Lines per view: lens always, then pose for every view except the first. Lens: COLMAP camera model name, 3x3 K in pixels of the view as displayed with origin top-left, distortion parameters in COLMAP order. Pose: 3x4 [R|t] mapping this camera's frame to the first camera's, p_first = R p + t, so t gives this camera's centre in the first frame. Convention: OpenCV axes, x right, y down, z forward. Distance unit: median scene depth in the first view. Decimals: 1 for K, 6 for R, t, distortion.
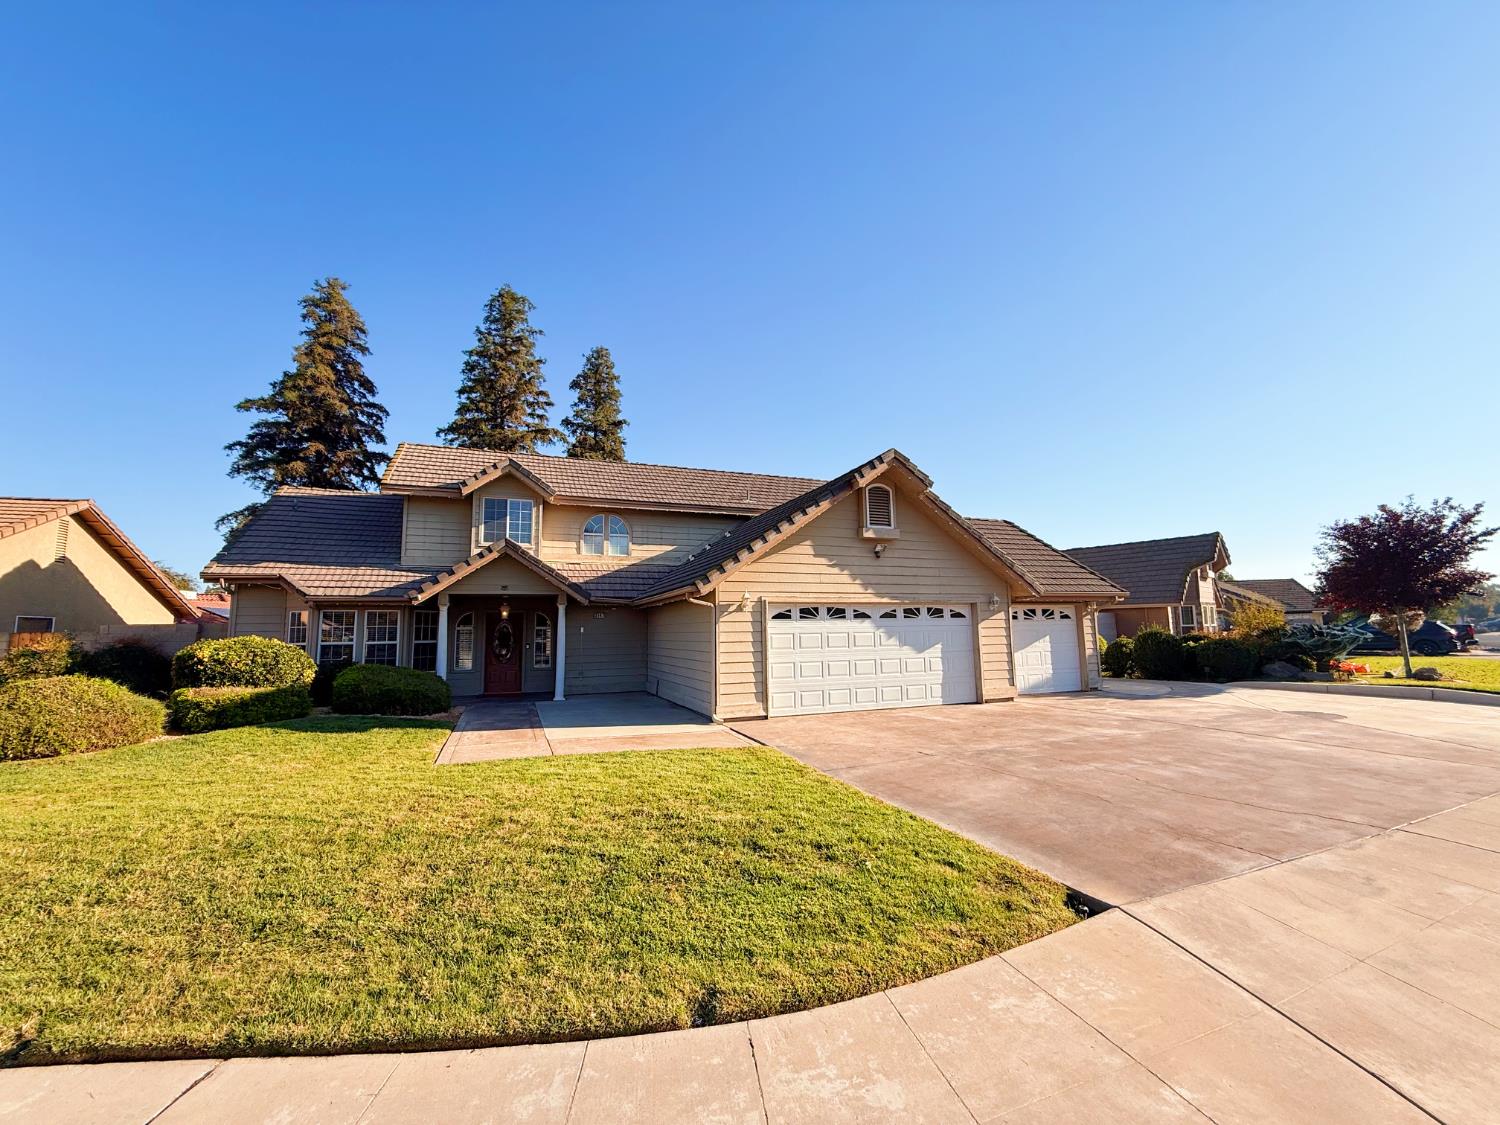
lens RADIAL K [[596.2, 0, 742.0], [0, 596.2, 560.1], [0, 0, 1]] dist [0.000749, -0.001088]
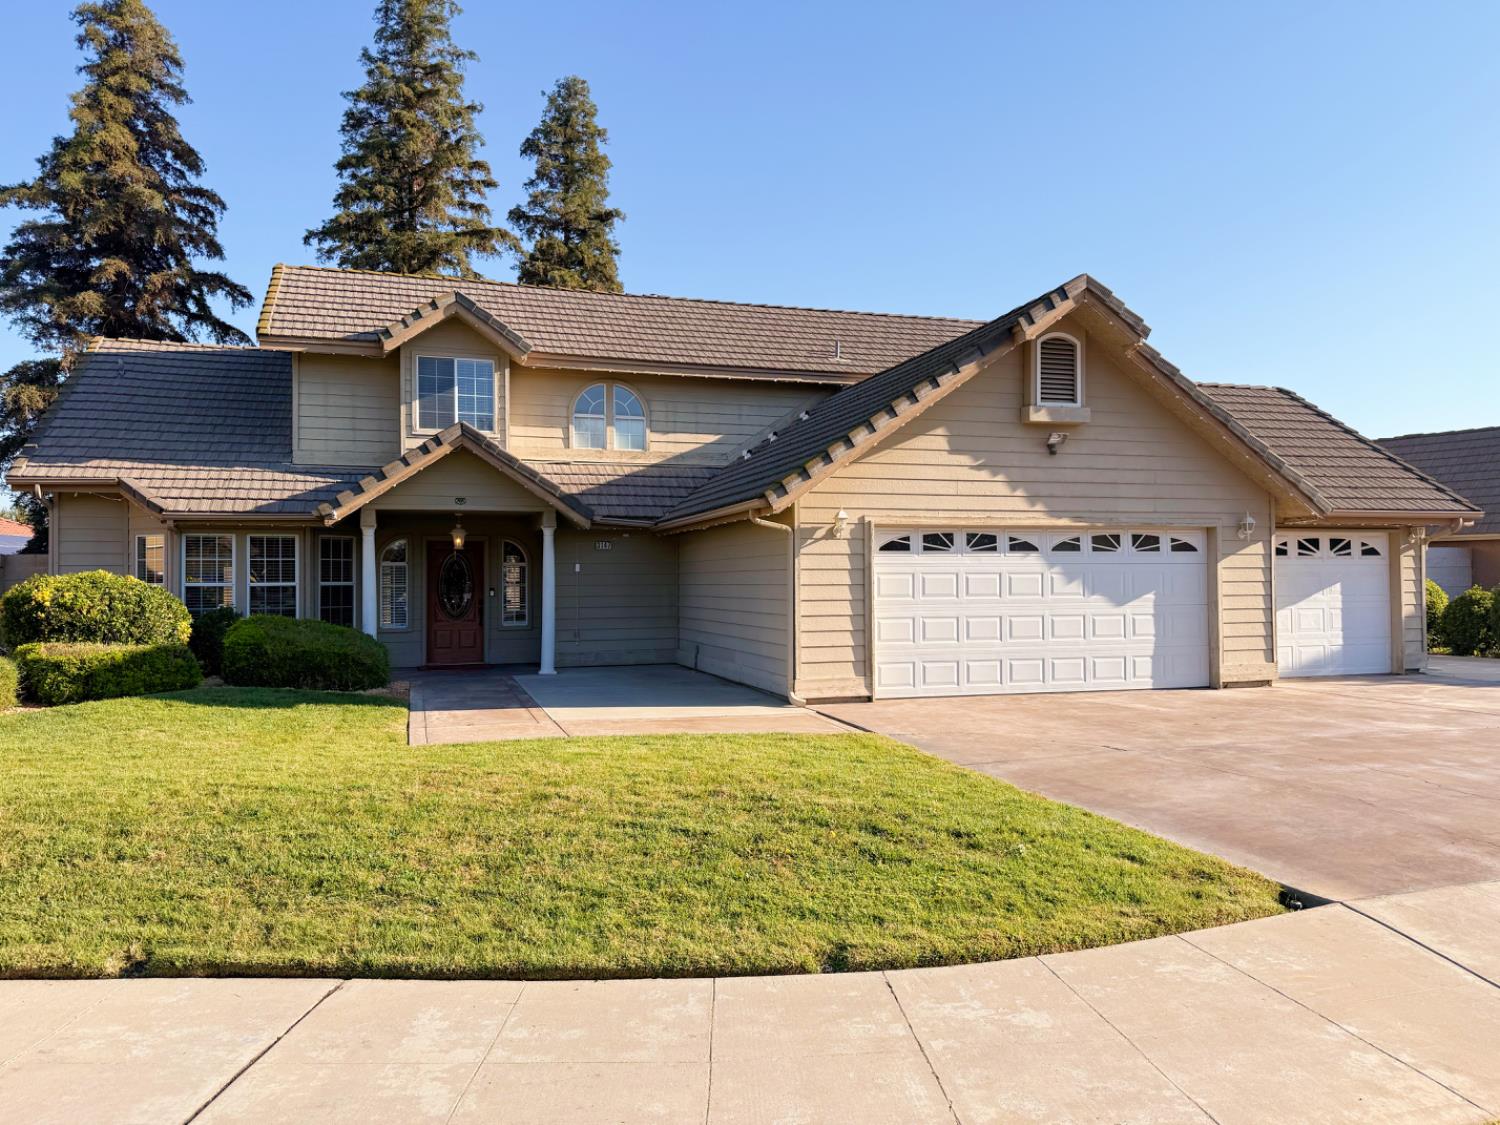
lens RADIAL K [[1048.2, 0, 738.3], [0, 1048.2, 562.8], [0, 0, 1]] dist [0.048209, -0.056927]
pose [[0.997610, 0.007609, -0.068673, -0.022878], [-0.000505, 0.994695, 0.102871, -0.003853], [0.069091, -0.102590, 0.992321, -0.122053]]
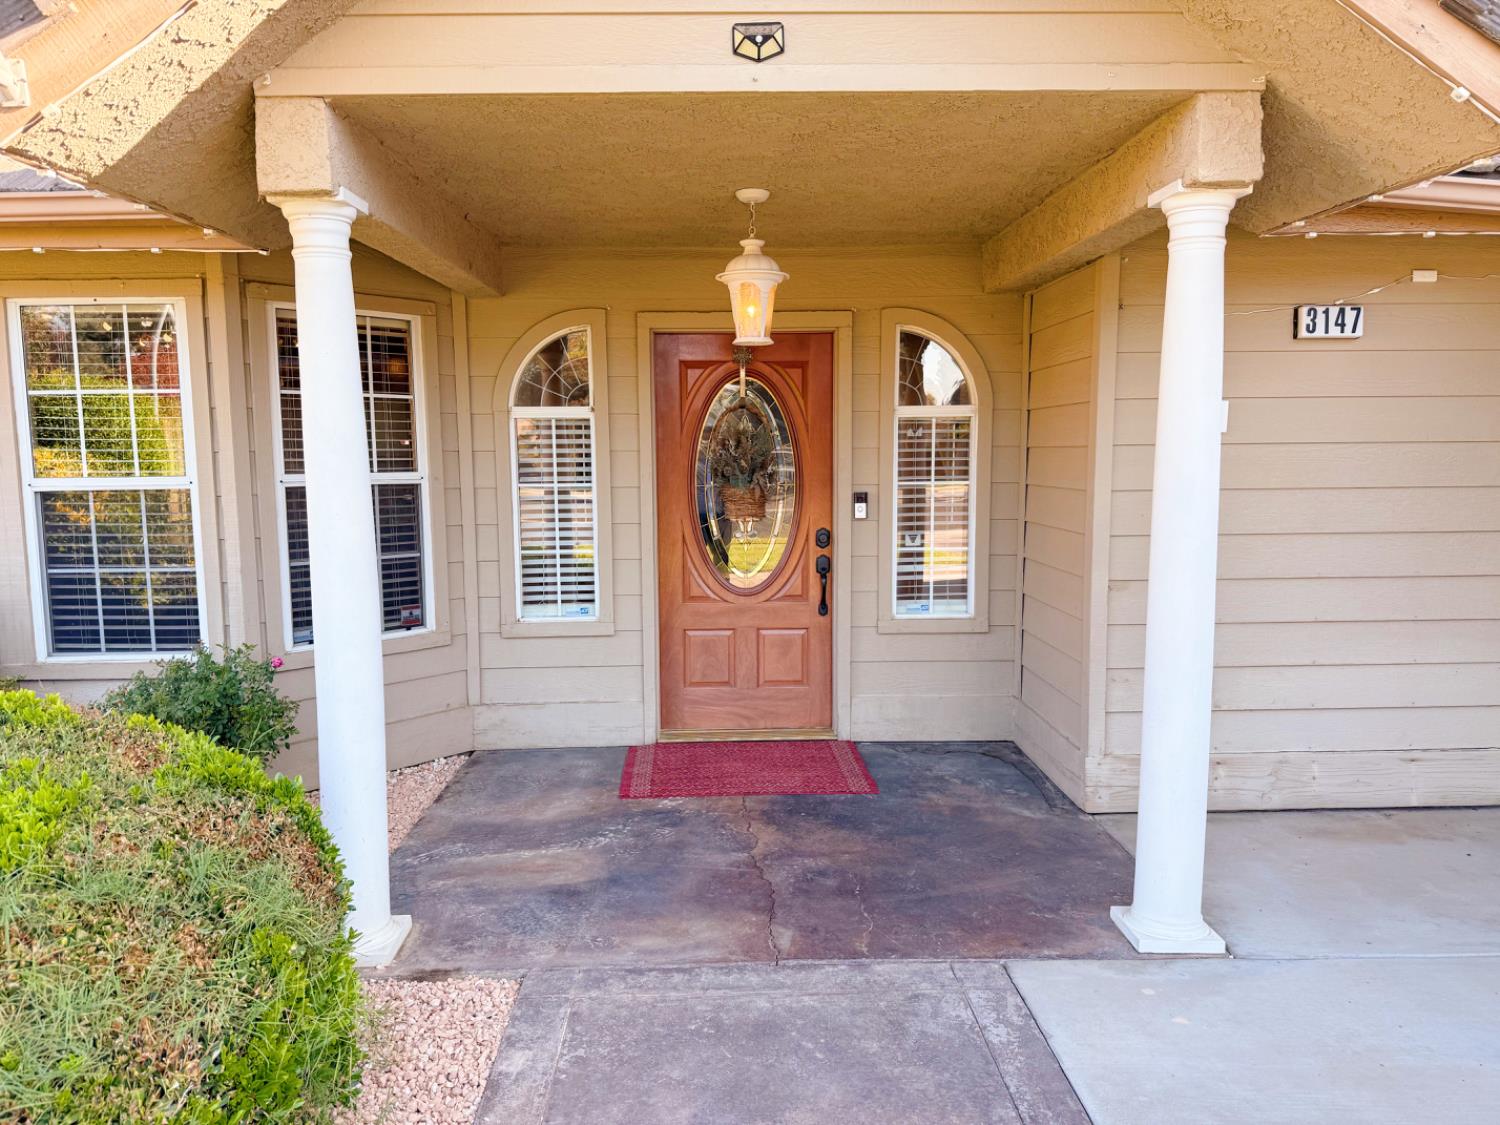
lens RADIAL K [[1048.2, 0, 751.0], [0, 1048.2, 567.5], [0, 0, 1]] dist [0.048209, -0.056927]
pose [[0.943988, 0.041306, -0.327384, -0.357887], [0.031241, 0.976490, 0.213285, 0.115302], [0.328498, -0.211566, 0.920505, 0.859755]]
